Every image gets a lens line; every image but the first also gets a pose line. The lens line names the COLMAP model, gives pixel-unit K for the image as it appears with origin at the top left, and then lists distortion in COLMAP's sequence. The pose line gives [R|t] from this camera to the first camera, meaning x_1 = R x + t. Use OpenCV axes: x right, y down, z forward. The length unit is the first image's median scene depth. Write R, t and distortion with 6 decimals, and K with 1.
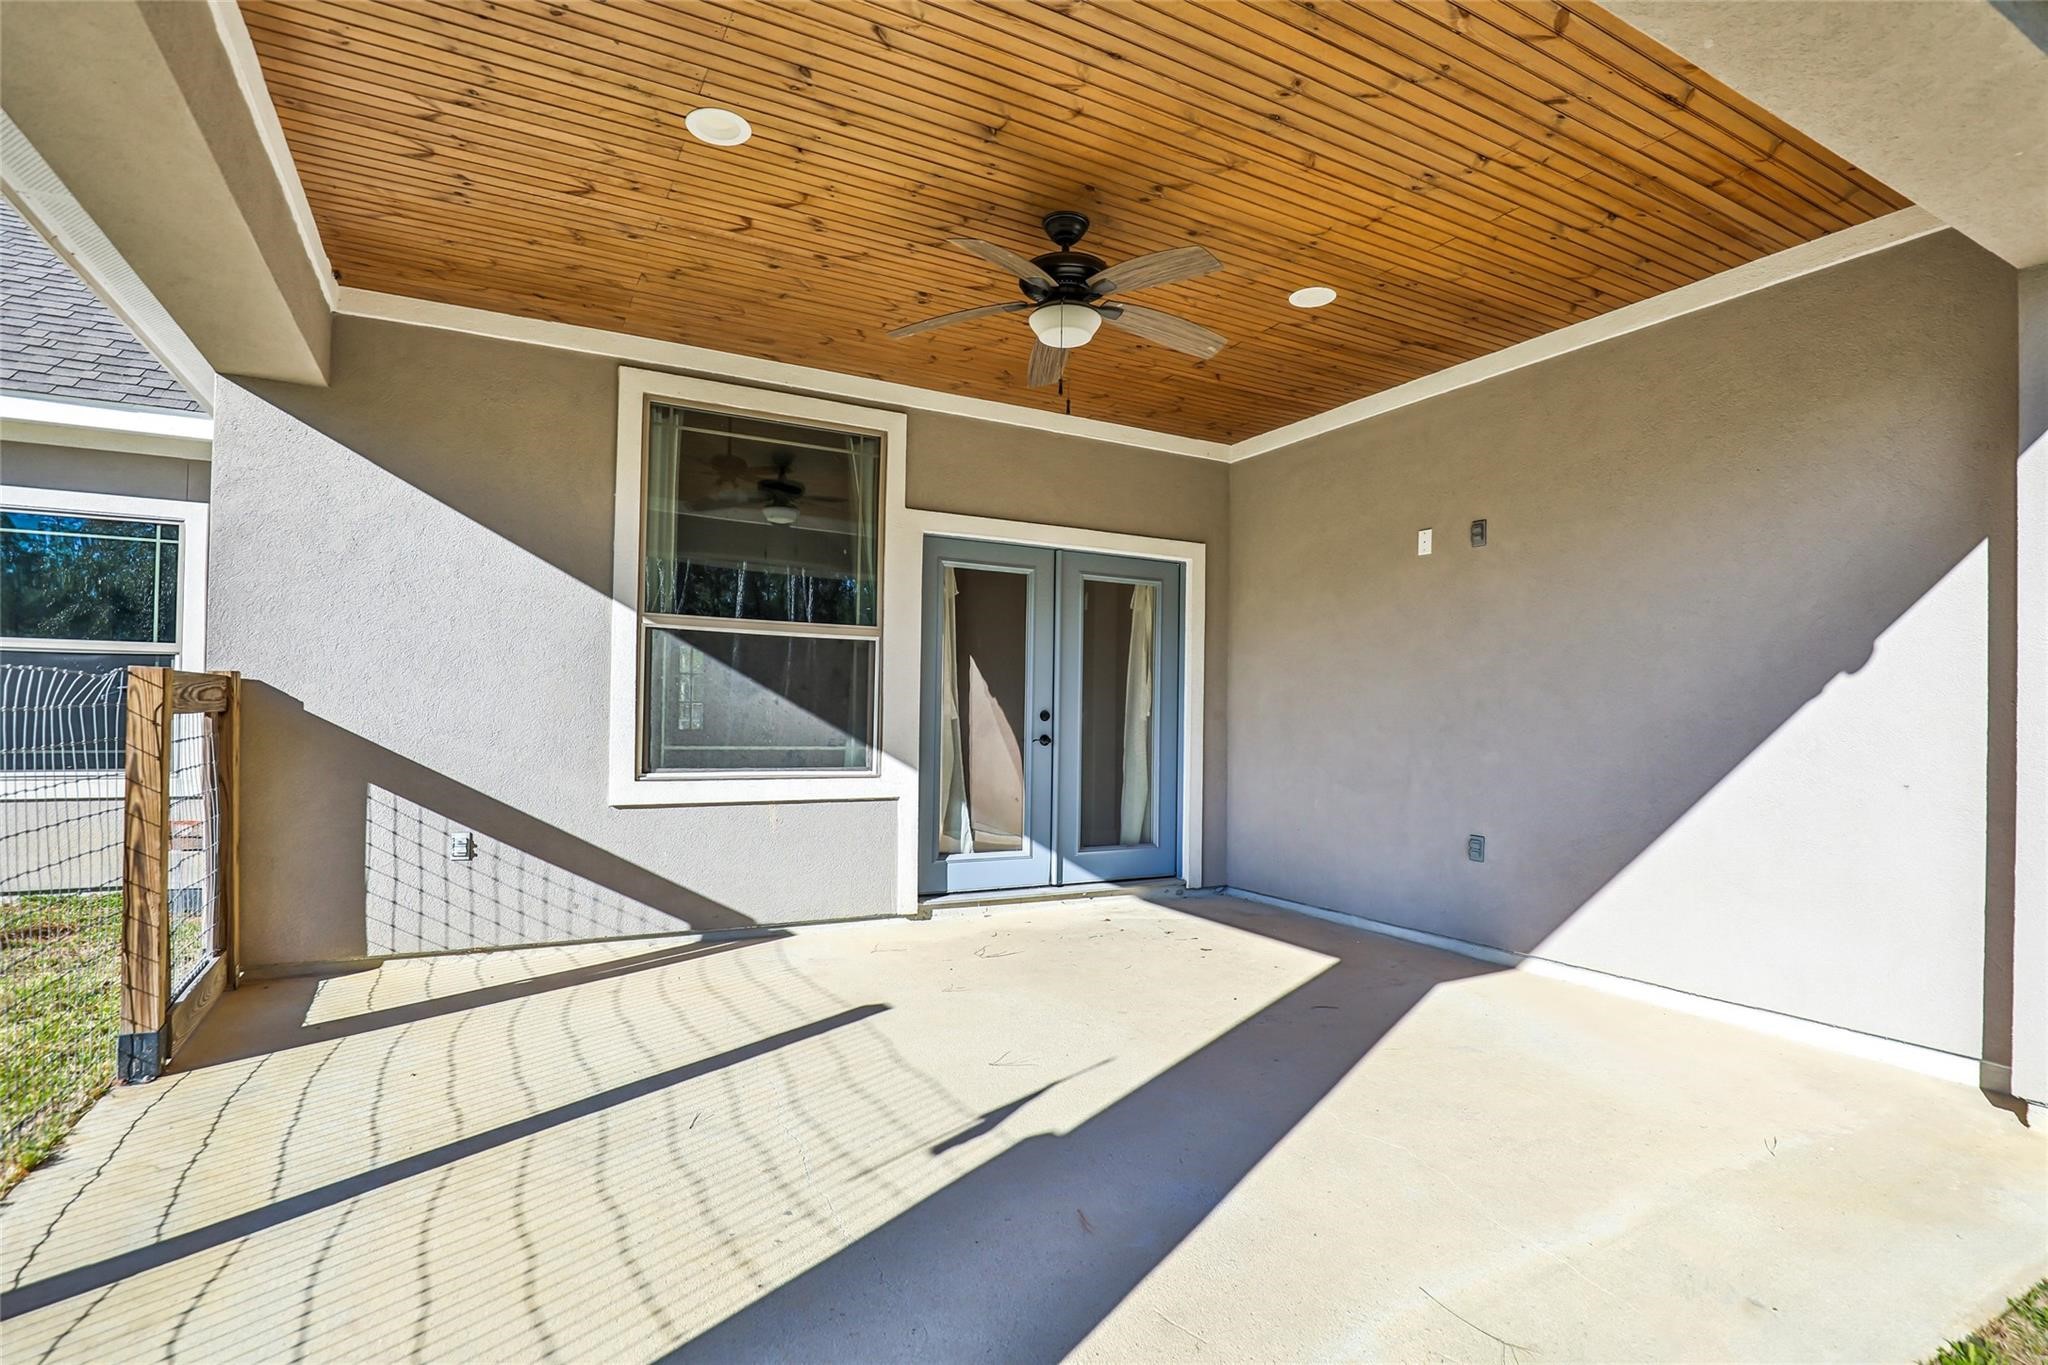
lens RADIAL K [[971.6, 0, 1032.0], [0, 971.6, 697.6], [0, 0, 1]] dist [-0.028465, -0.000063]
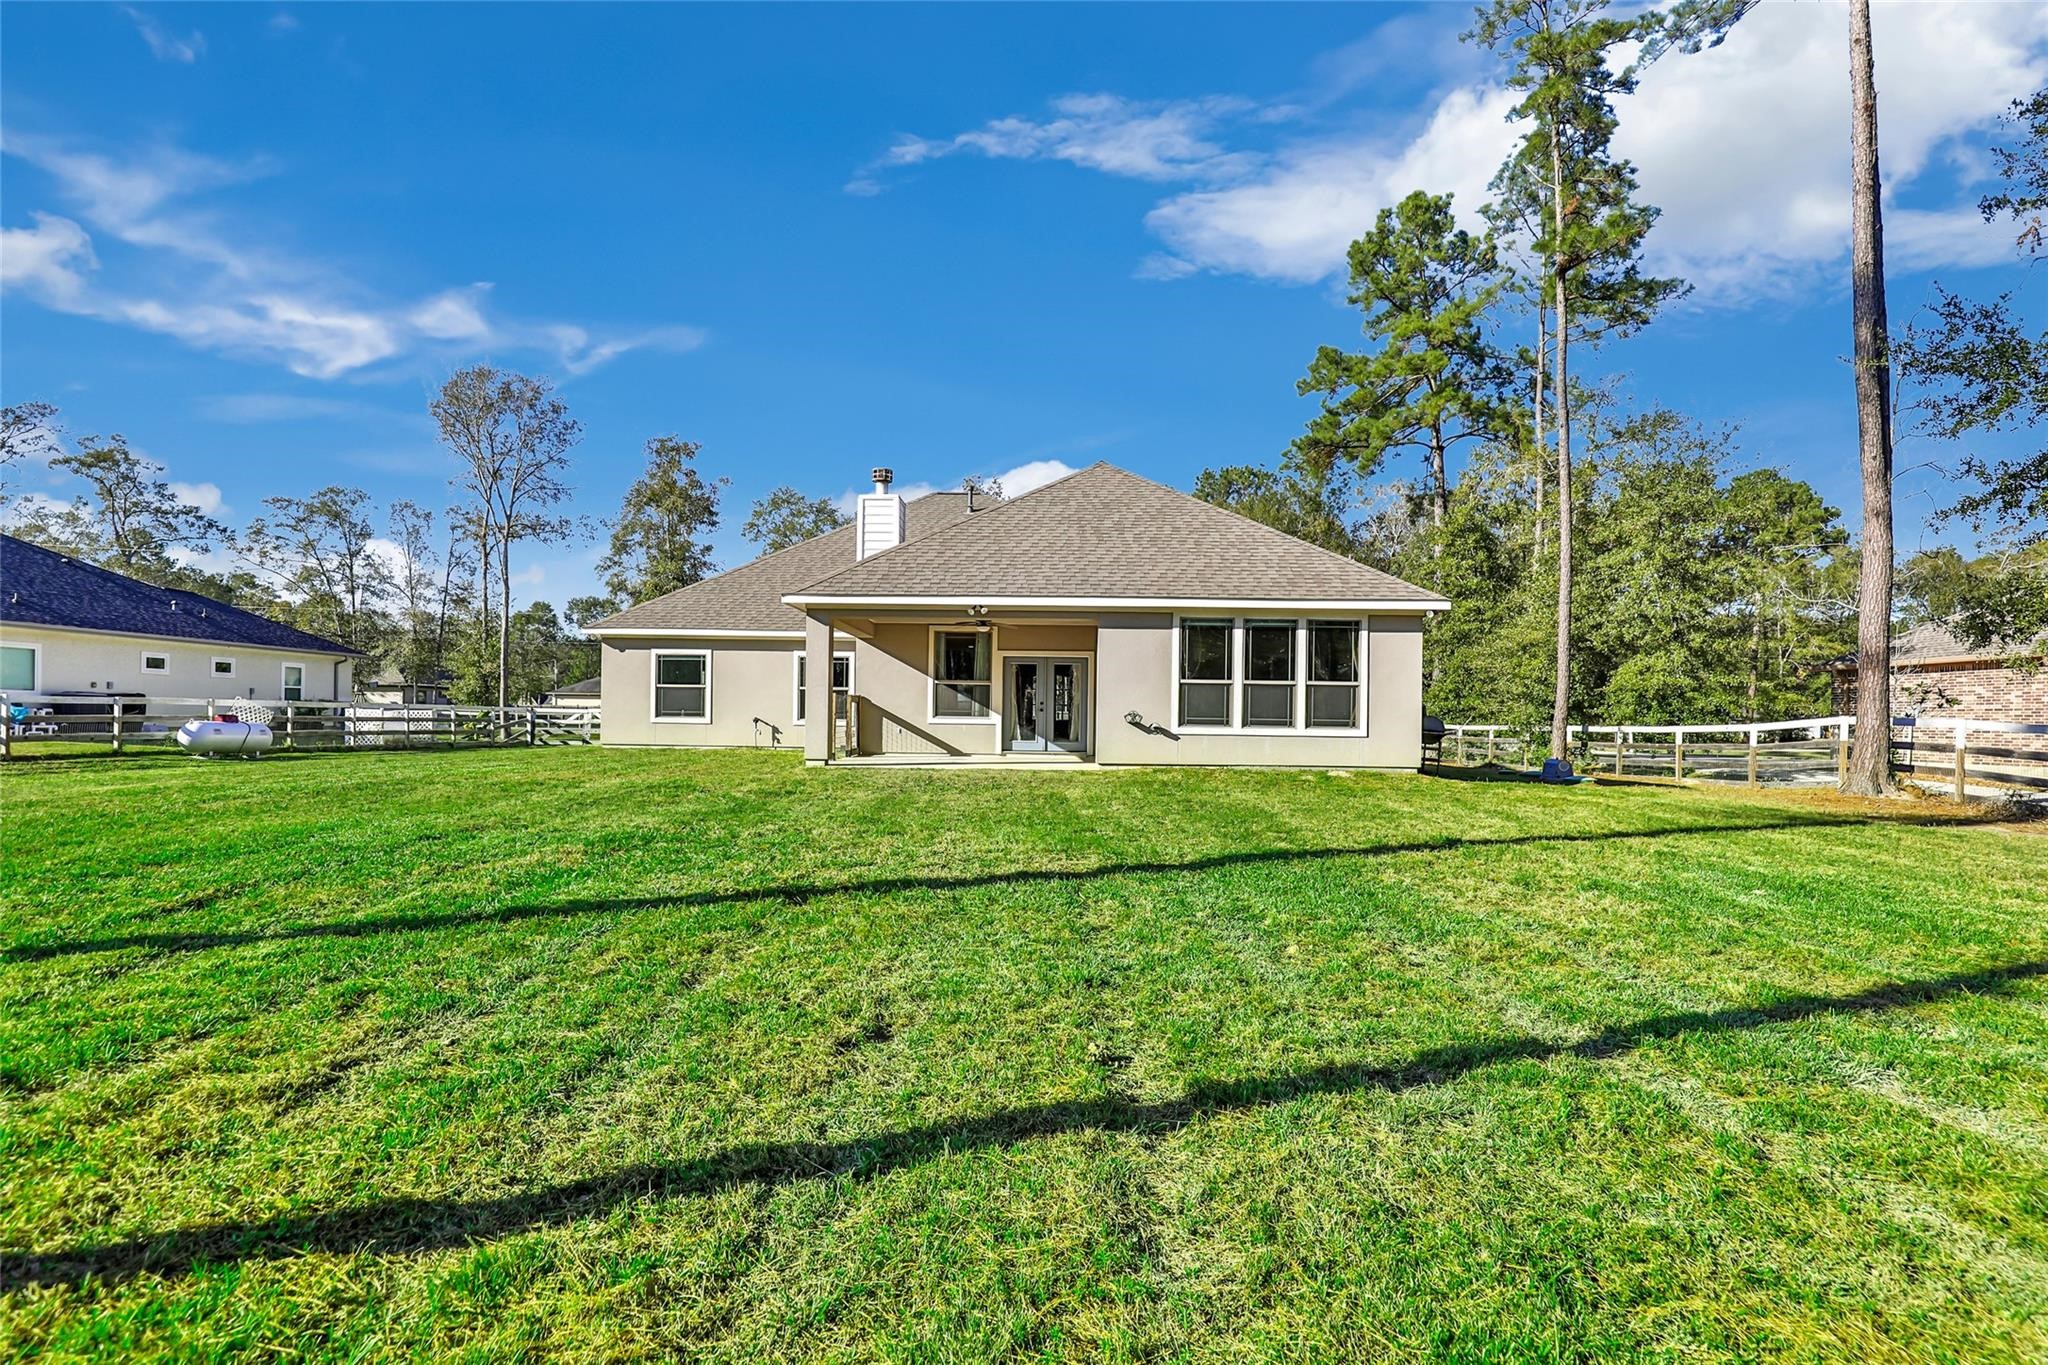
lens RADIAL K [[971.6, 0, 1032.0], [0, 971.6, 697.6], [0, 0, 1]] dist [-0.028465, -0.000063]
pose [[0.867743, -0.022999, -0.496482, 2.300933], [0.022545, 0.999722, -0.006907, 0.032943], [0.496502, -0.005199, 0.868020, -2.781487]]
